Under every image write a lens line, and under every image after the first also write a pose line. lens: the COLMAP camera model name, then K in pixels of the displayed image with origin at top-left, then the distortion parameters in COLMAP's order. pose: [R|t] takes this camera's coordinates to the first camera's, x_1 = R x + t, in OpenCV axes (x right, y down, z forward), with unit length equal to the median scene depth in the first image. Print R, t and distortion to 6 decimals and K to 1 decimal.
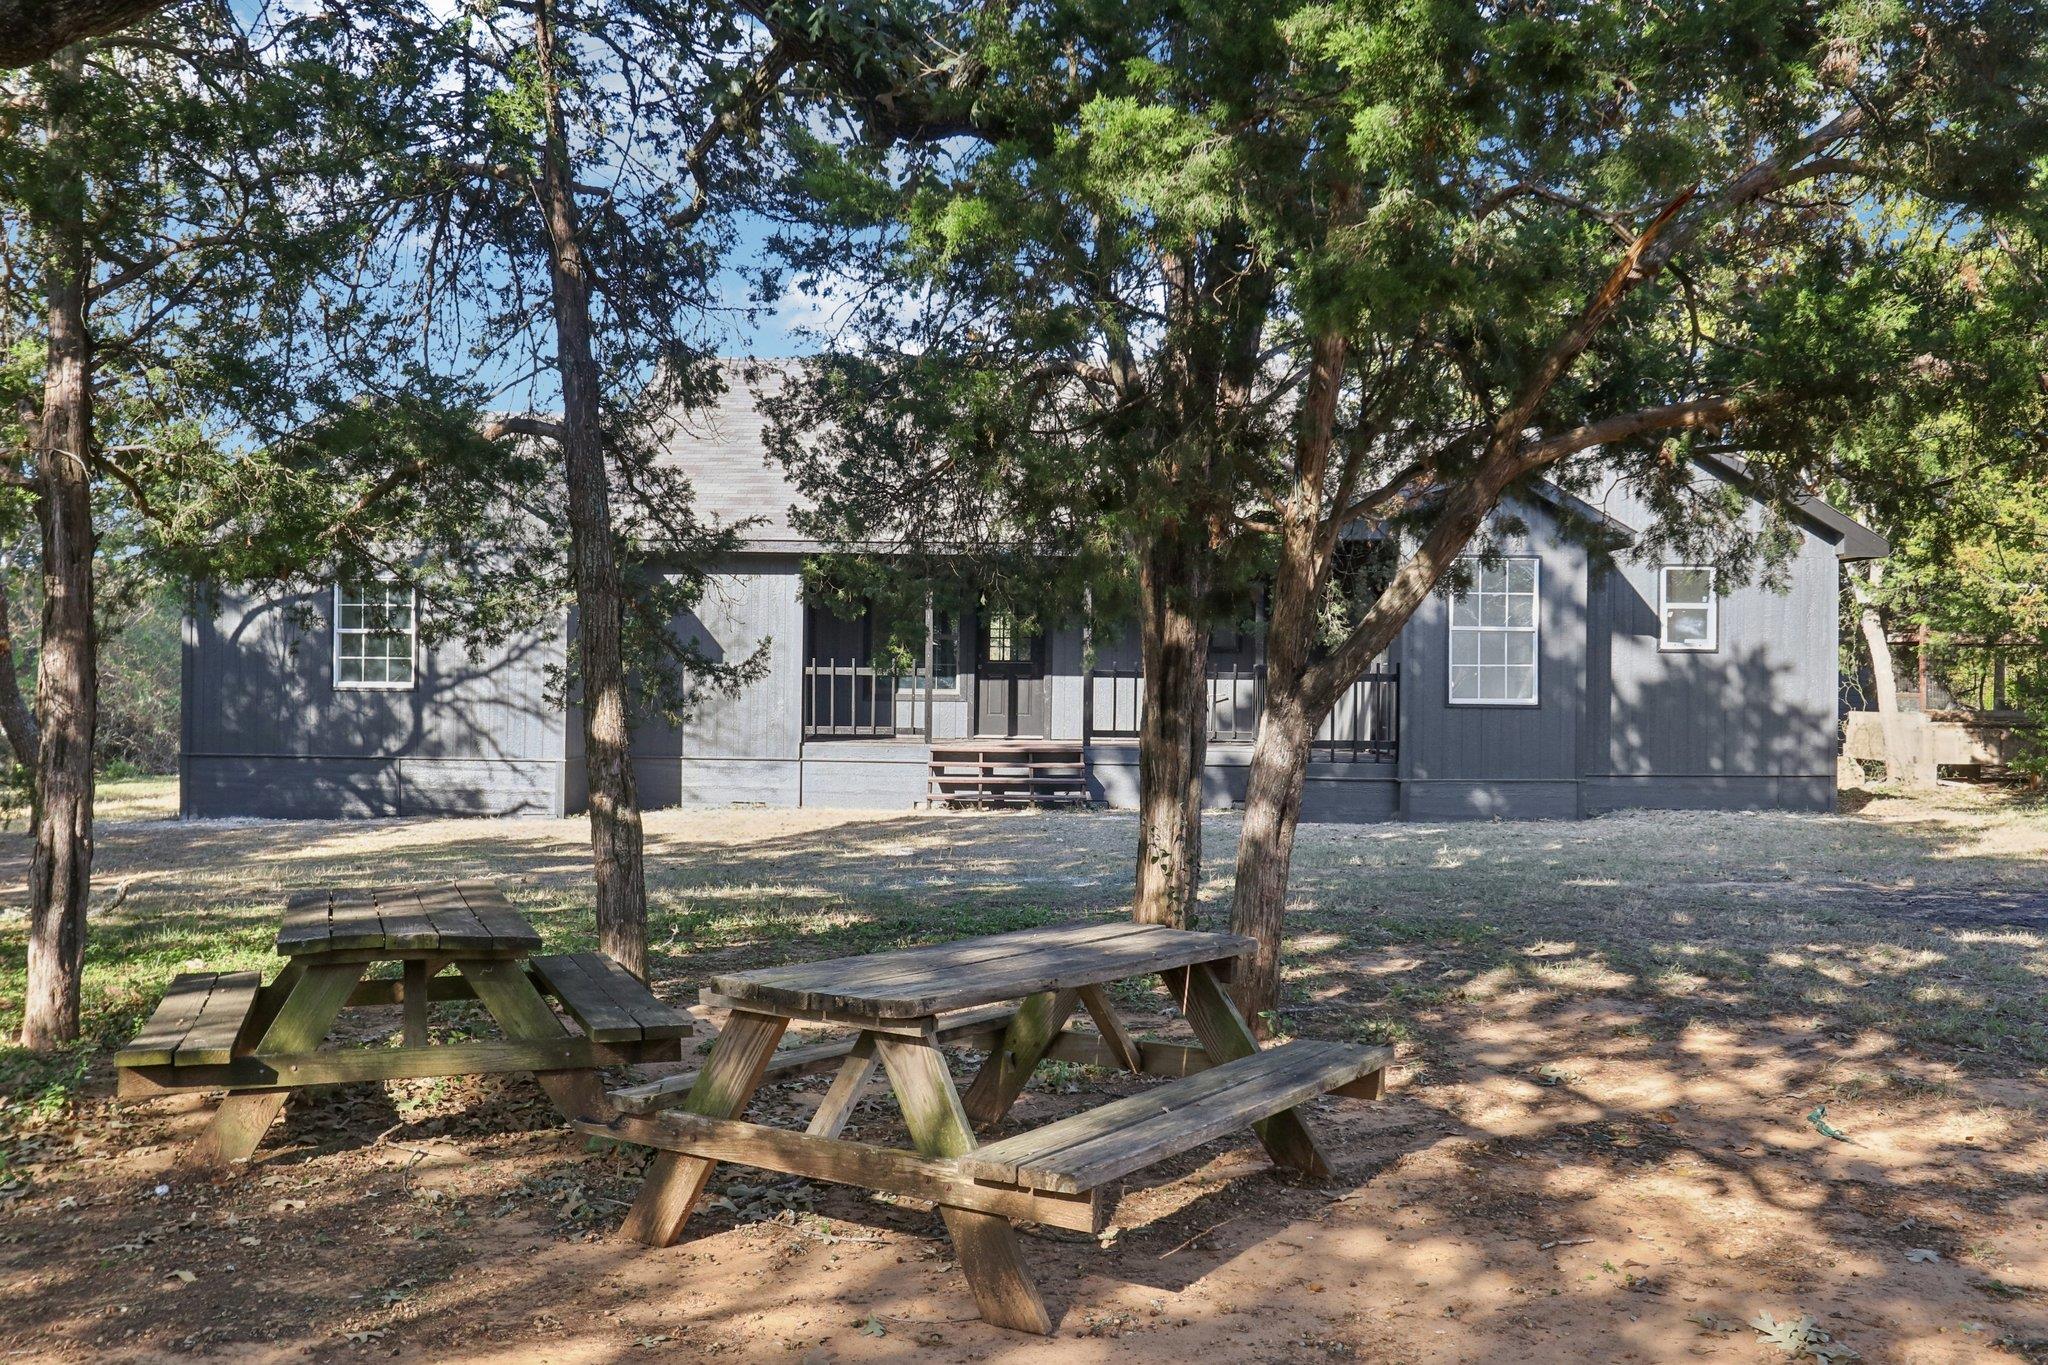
lens RADIAL K [[1965.8, 0, 1024.0], [0, 1965.8, 682.5], [0, 0, 1]] dist [0.034024, -0.001501]
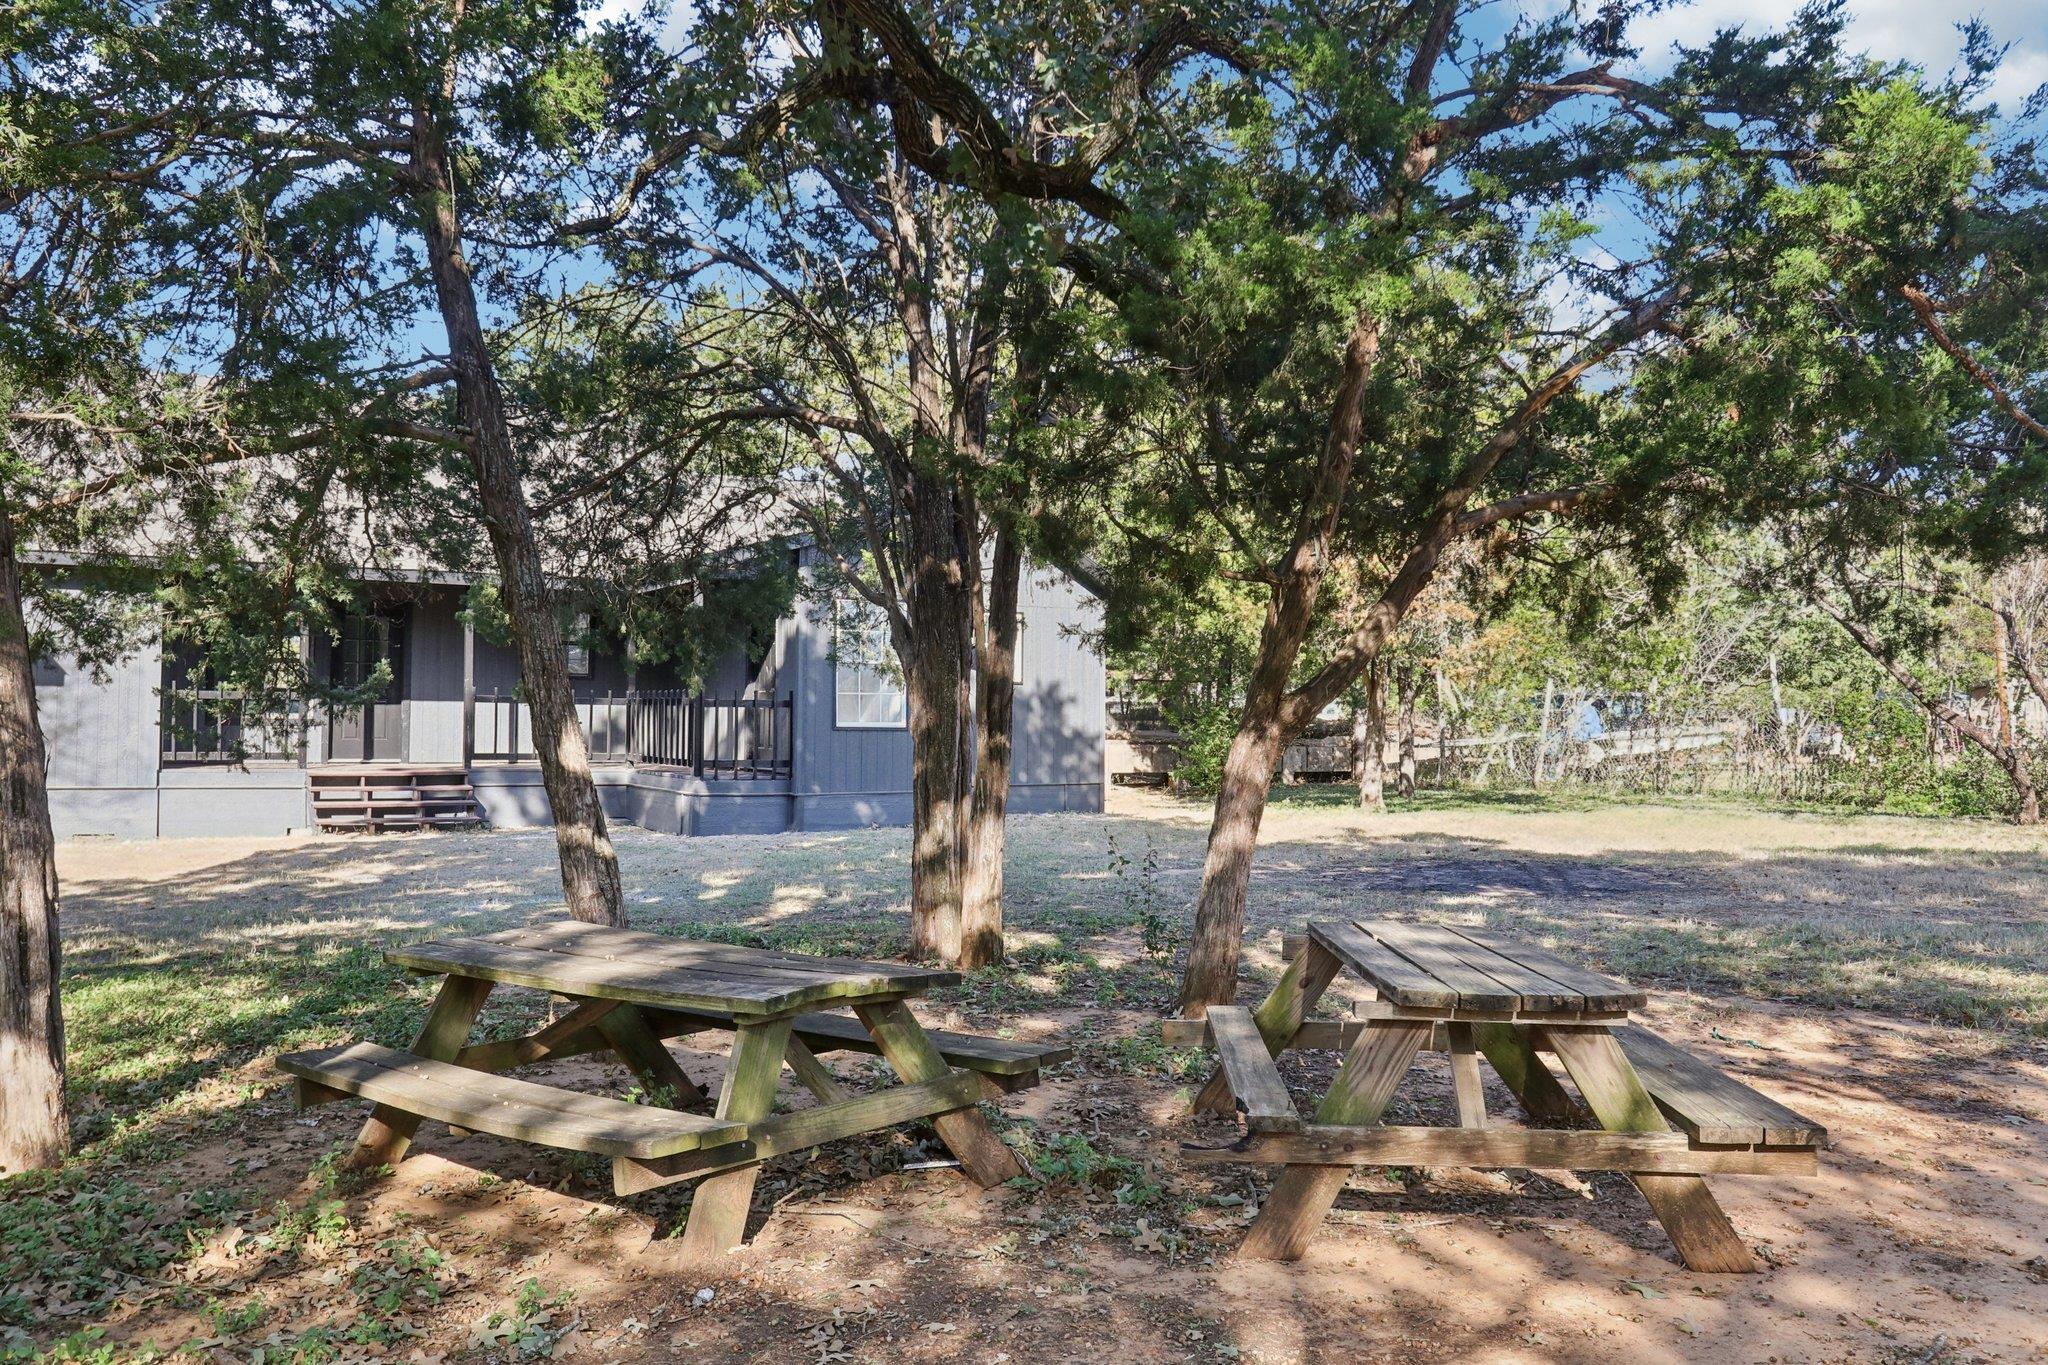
lens RADIAL K [[1705.0, 0, 1024.0], [0, 1705.0, 682.5], [0, 0, 1]] dist [-0.004108, -0.003361]
pose [[0.845788, 0.012580, 0.533371, -0.212228], [-0.004809, 0.999861, -0.015958, -0.000255], [-0.533498, 0.010932, 0.845731, 0.086790]]
